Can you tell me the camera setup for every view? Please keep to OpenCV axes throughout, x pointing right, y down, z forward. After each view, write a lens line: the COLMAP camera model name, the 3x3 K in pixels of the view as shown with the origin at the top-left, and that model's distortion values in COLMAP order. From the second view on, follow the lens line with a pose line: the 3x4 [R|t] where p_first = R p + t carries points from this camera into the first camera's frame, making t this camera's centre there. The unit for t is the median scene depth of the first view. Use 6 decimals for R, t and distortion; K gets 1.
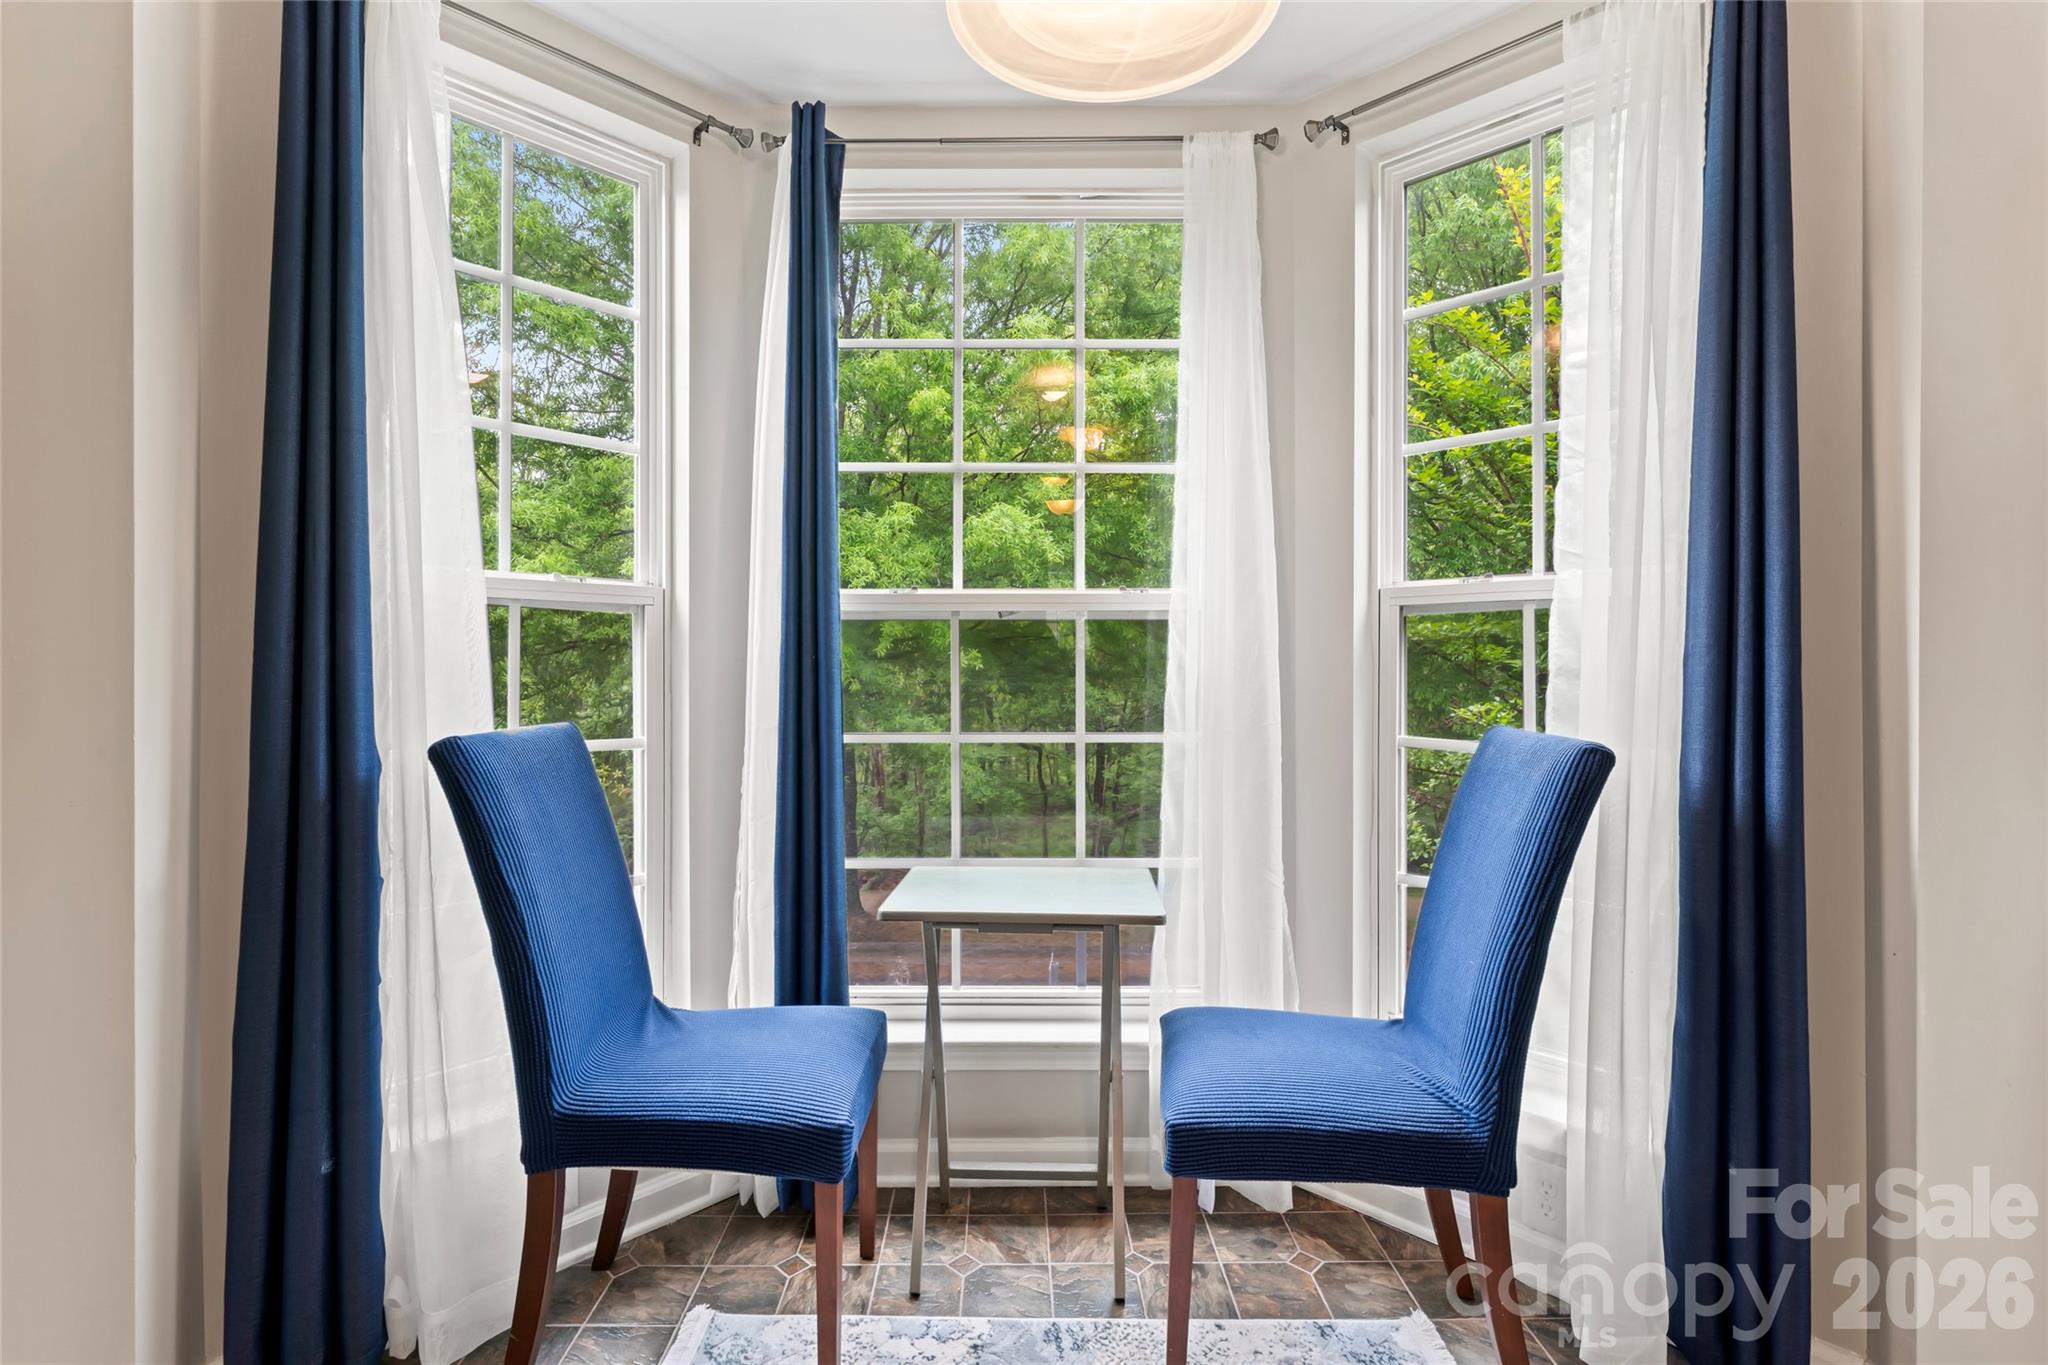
lens RADIAL K [[945.1, 0, 993.8], [0, 945.1, 629.1], [0, 0, 1]] dist [-0.000642, -0.000146]
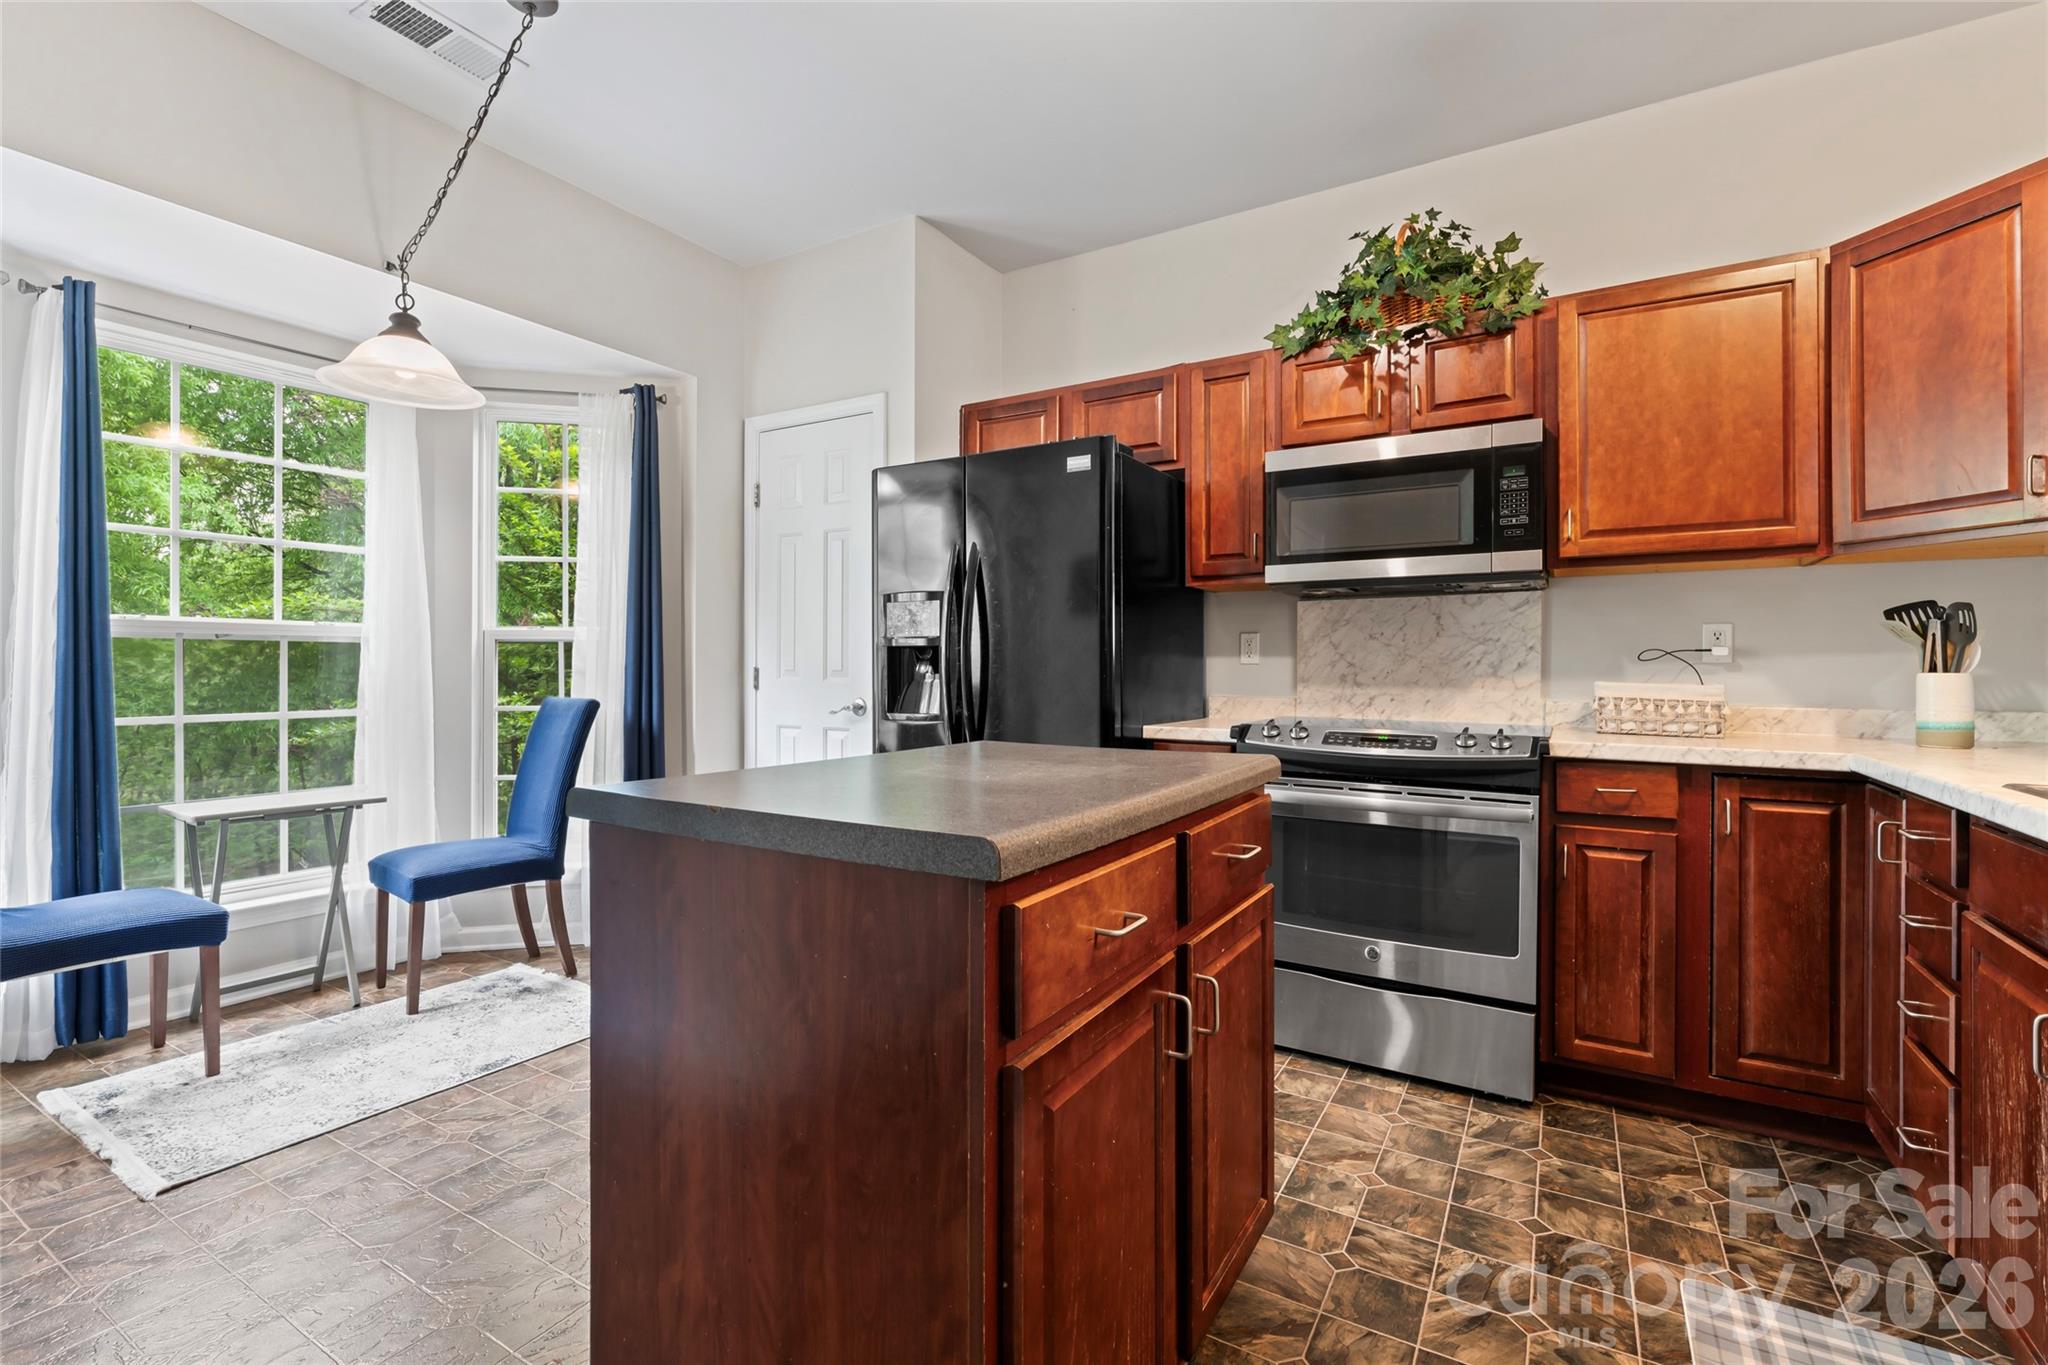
lens RADIAL K [[903.4, 0, 1024.0], [0, 903.4, 682.5], [0, 0, 1]] dist [0.000682, 0.000073]
pose [[0.510250, -0.022524, 0.859731, -0.679602], [-0.028134, 0.998685, 0.042862, -0.046712], [-0.859566, -0.046058, 0.508945, -0.972087]]
